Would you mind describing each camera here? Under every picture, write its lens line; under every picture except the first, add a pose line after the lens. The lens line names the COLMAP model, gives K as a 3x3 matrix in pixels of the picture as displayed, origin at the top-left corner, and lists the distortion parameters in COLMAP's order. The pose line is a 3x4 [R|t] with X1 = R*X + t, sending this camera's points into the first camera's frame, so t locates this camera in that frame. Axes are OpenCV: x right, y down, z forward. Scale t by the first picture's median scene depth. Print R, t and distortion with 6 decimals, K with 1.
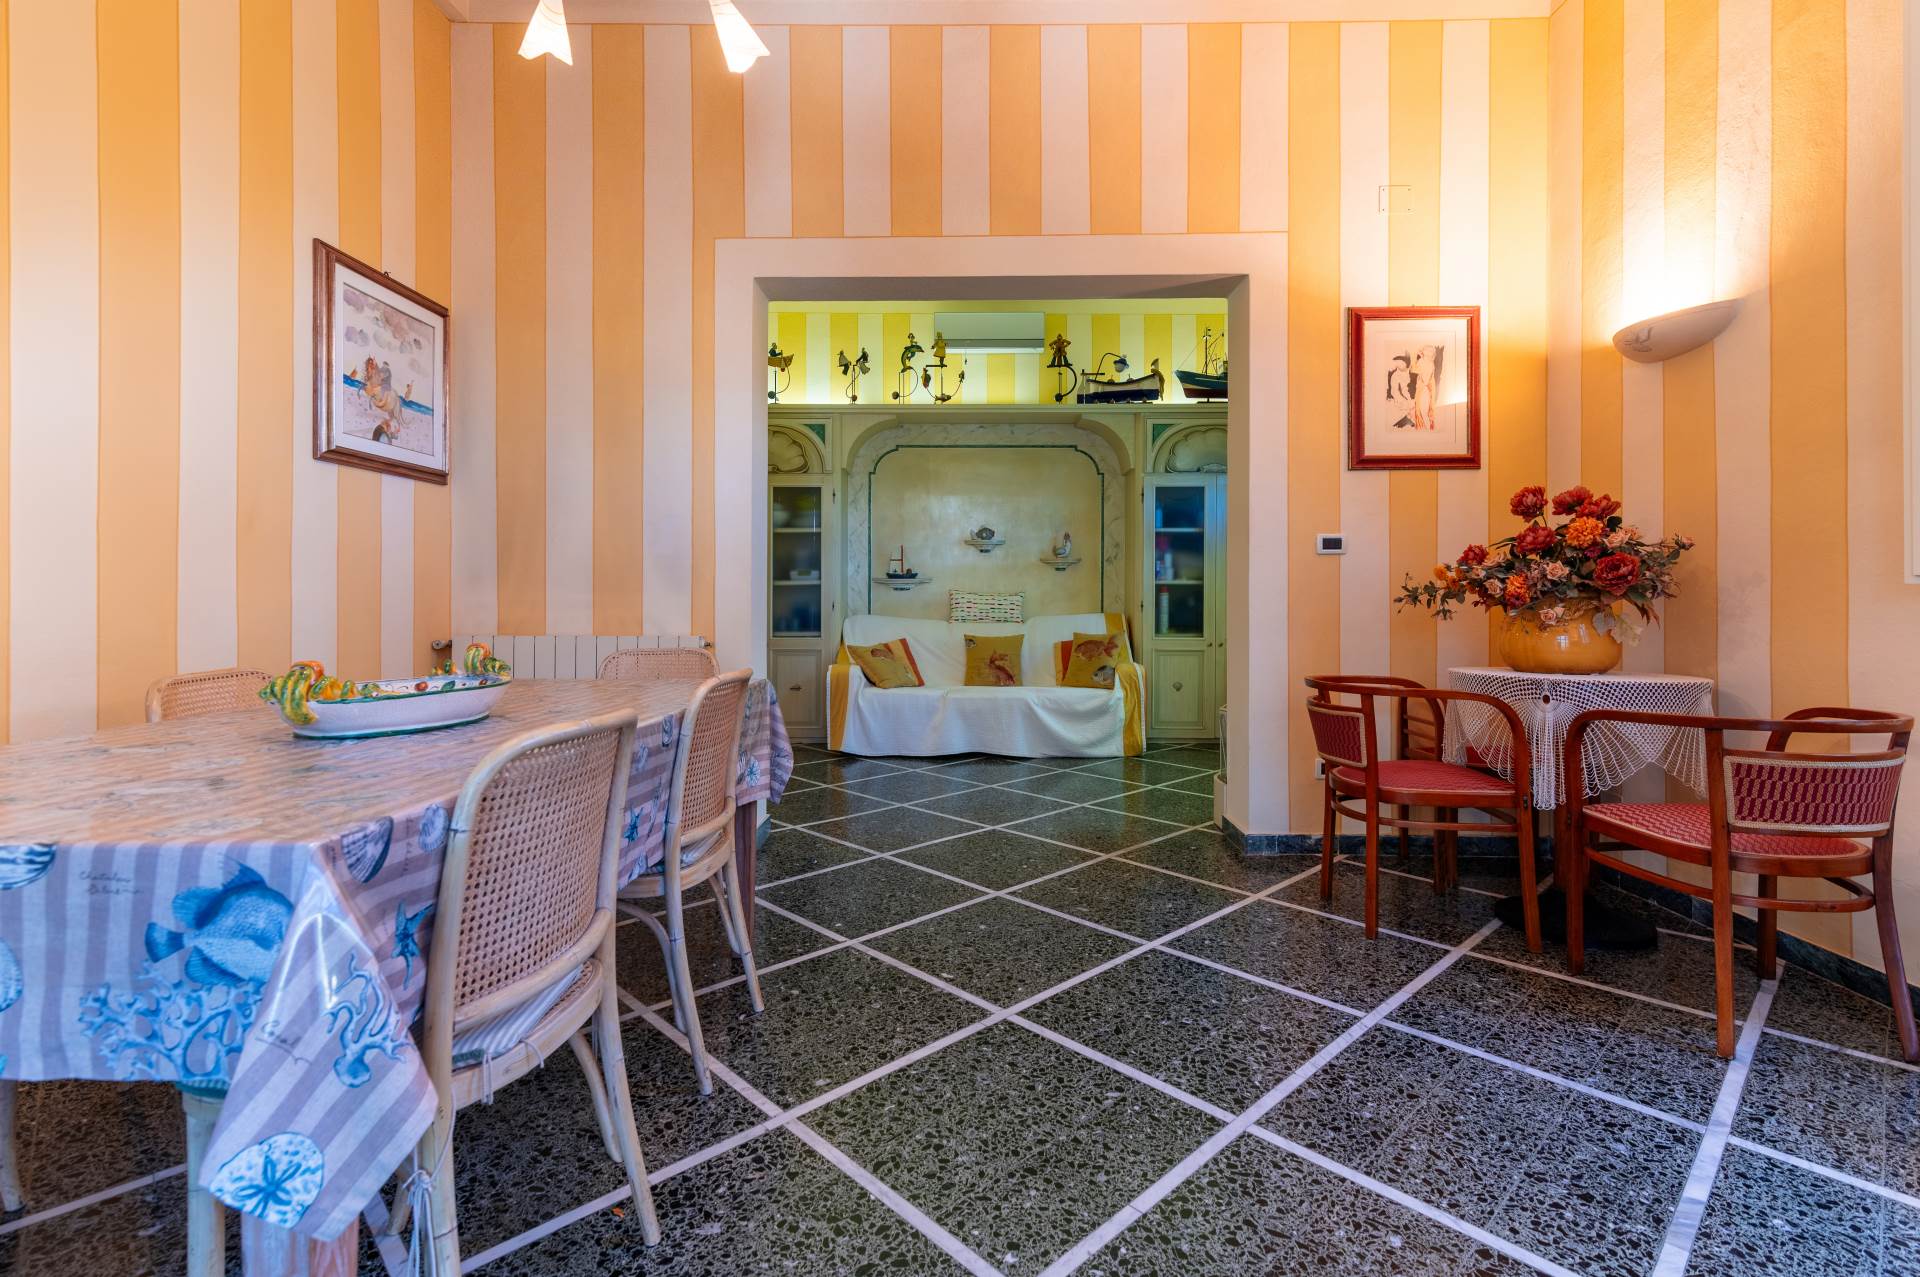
lens RADIAL K [[881.6, 0, 964.5], [0, 881.6, 611.4], [0, 0, 1]] dist [0.010160, -0.000312]
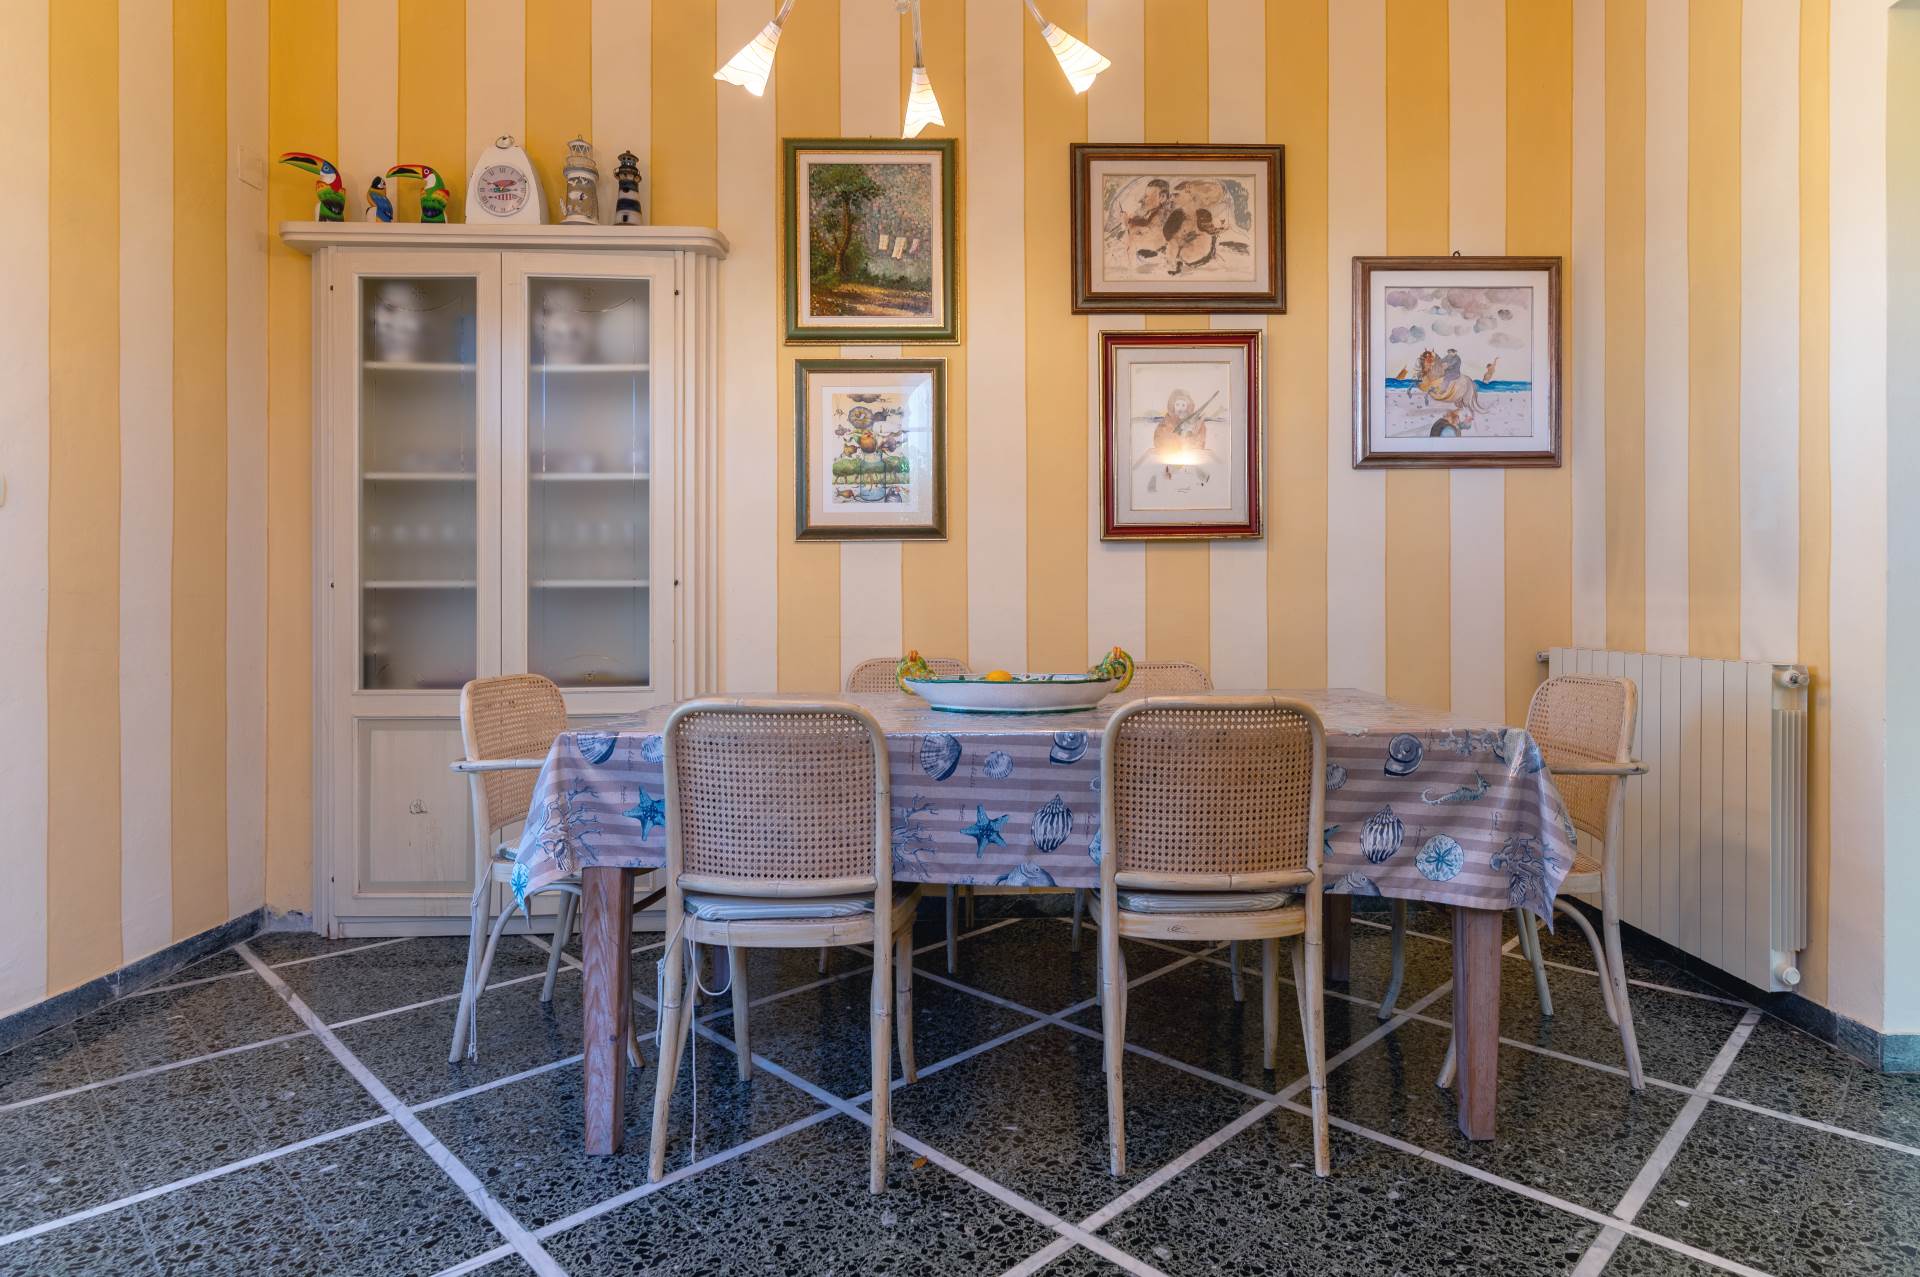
lens RADIAL K [[1057.1, 0, 1014.0], [0, 1057.1, 598.4], [0, 0, 1]] dist [0.002014, -0.000318]
pose [[0.046417, -0.006892, -0.998898, 0.446316], [-0.008890, 0.999934, -0.007312, -0.007762], [0.998883, 0.009220, 0.046352, 0.506693]]
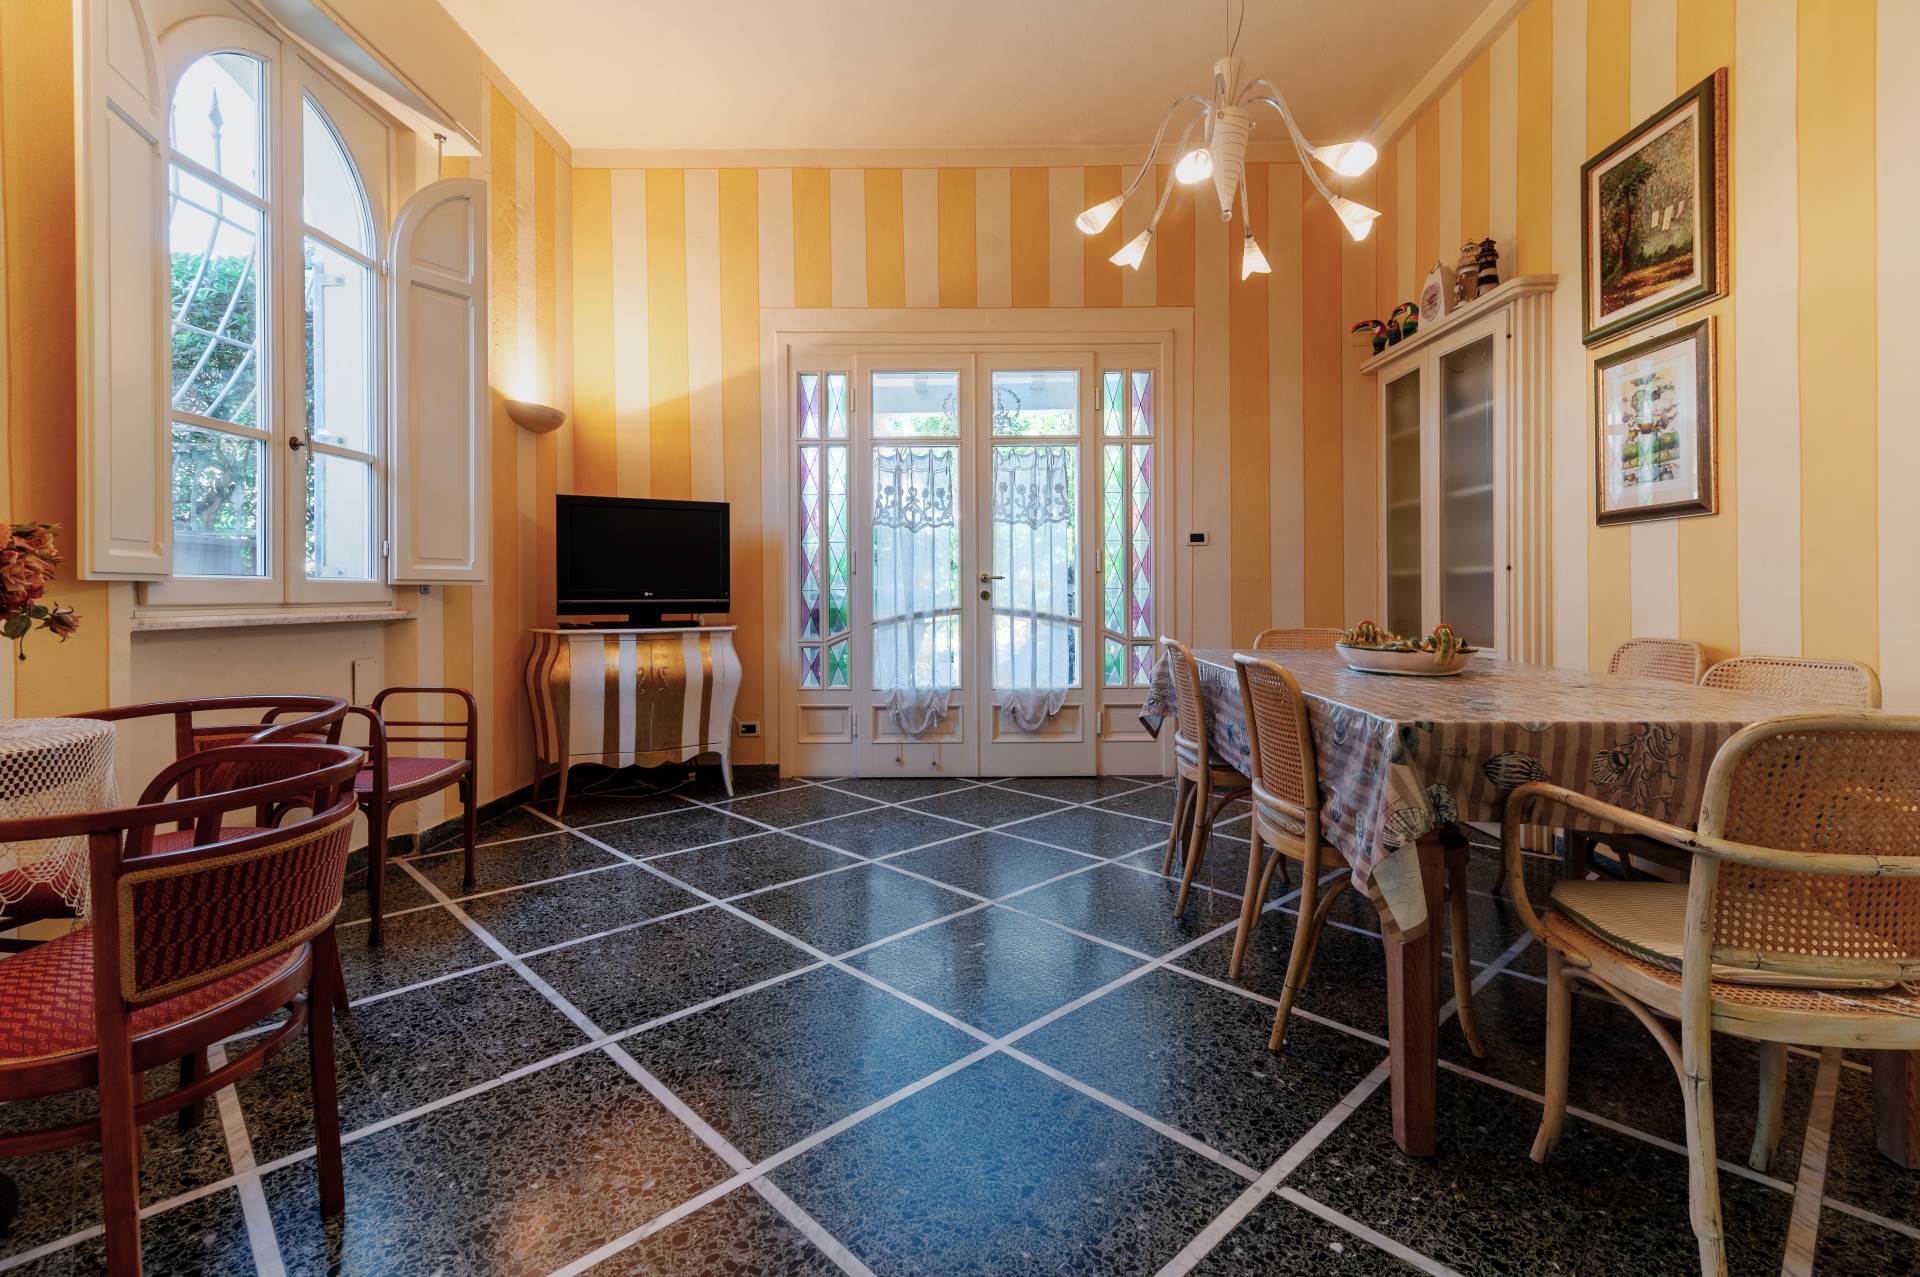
lens RADIAL K [[885.7, 0, 951.0], [0, 885.7, 596.6], [0, 0, 1]] dist [0.013223, -0.000259]
pose [[-0.999975, 0.005470, 0.004543, 0.062503], [0.005557, 0.999797, 0.019359, -0.018321], [-0.004437, 0.019384, -0.999802, 1.360673]]
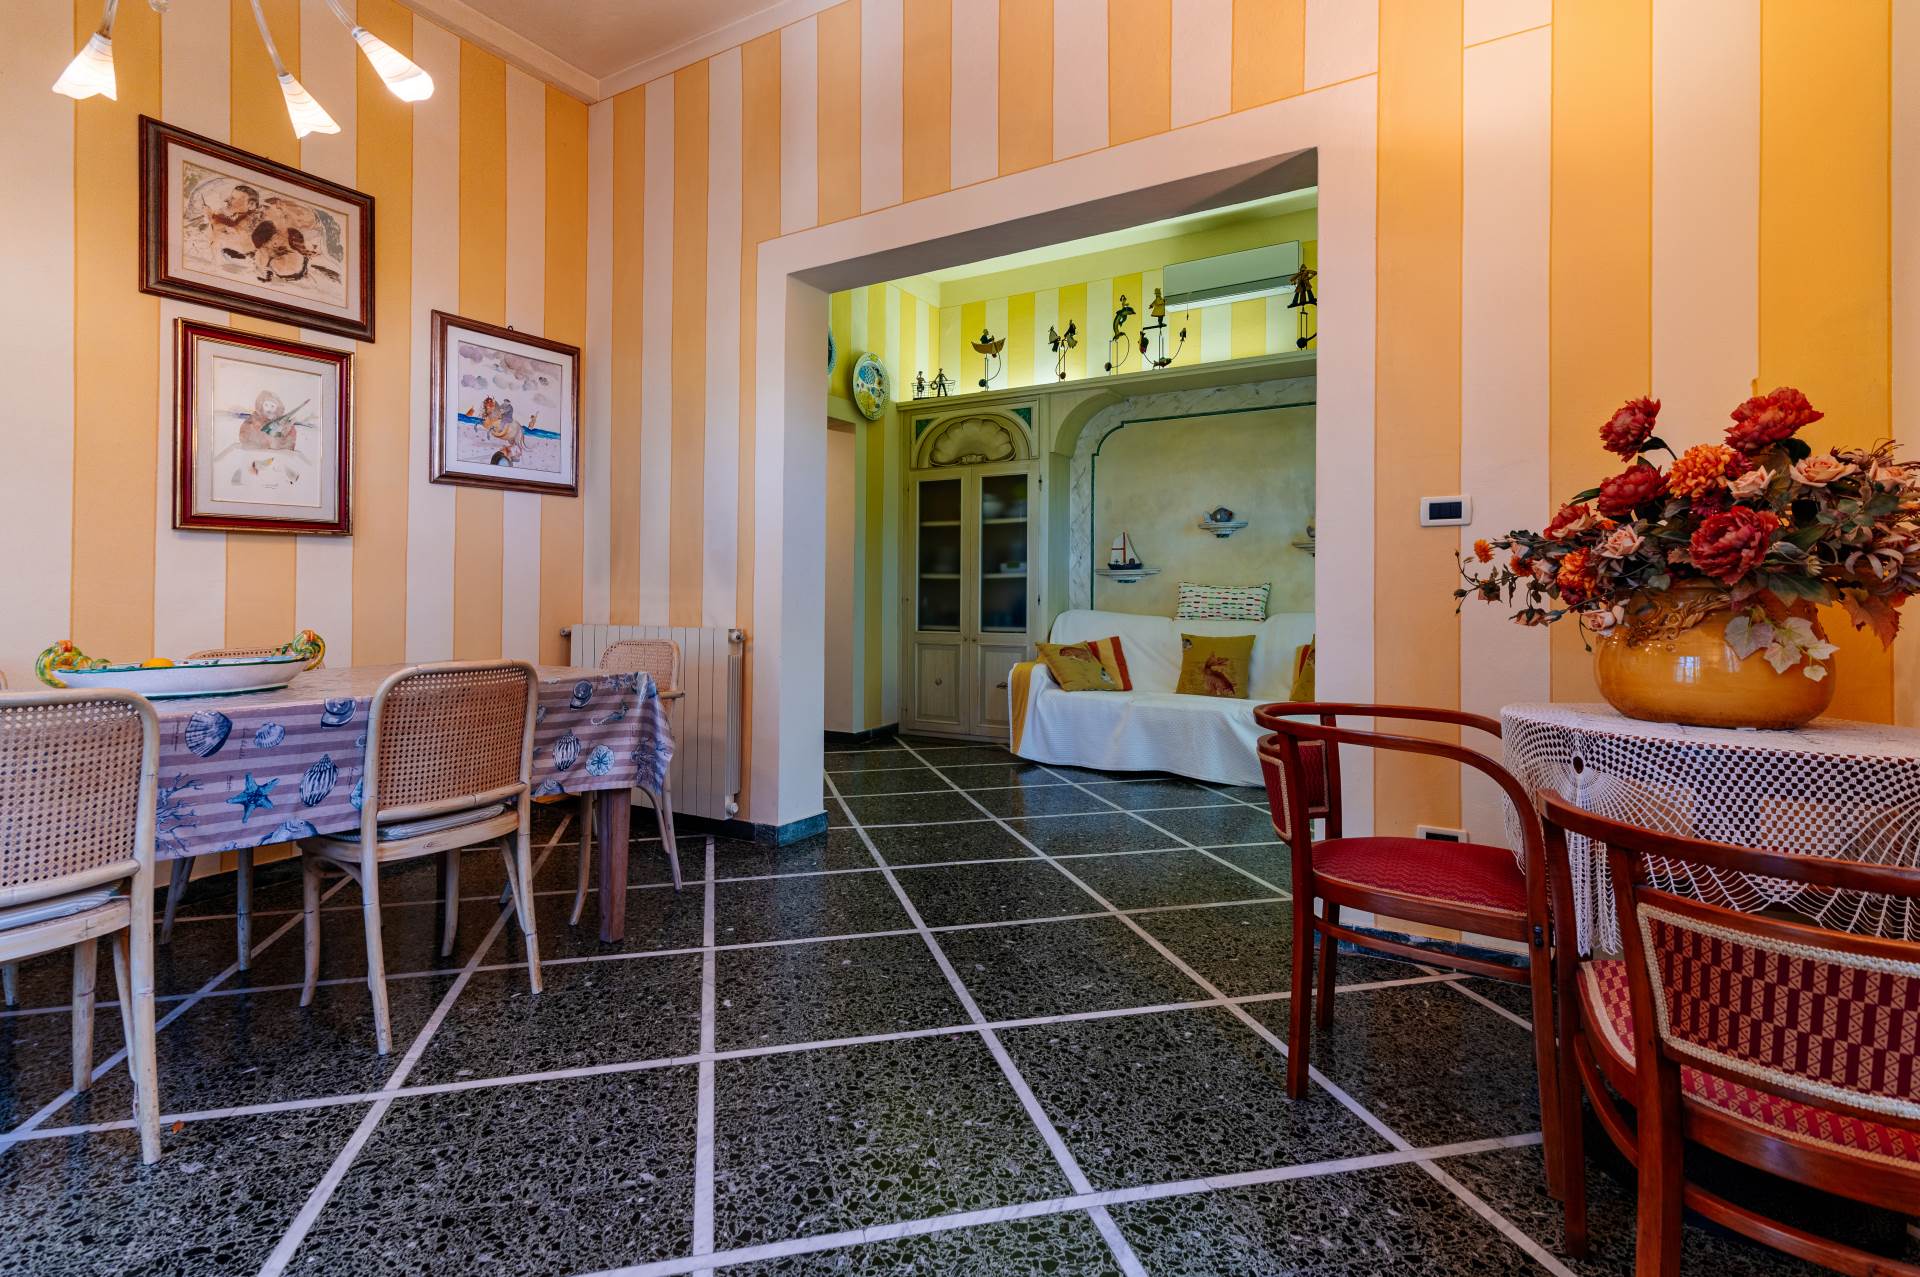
lens RADIAL K [[912.8, 0, 928.7], [0, 912.8, 593.4], [0, 0, 1]] dist [0.010690, -0.000429]
pose [[0.859350, -0.000959, -0.511387, 0.507021], [-0.005617, 0.999920, -0.011313, -0.003085], [0.511357, 0.012594, 0.859276, 0.223065]]
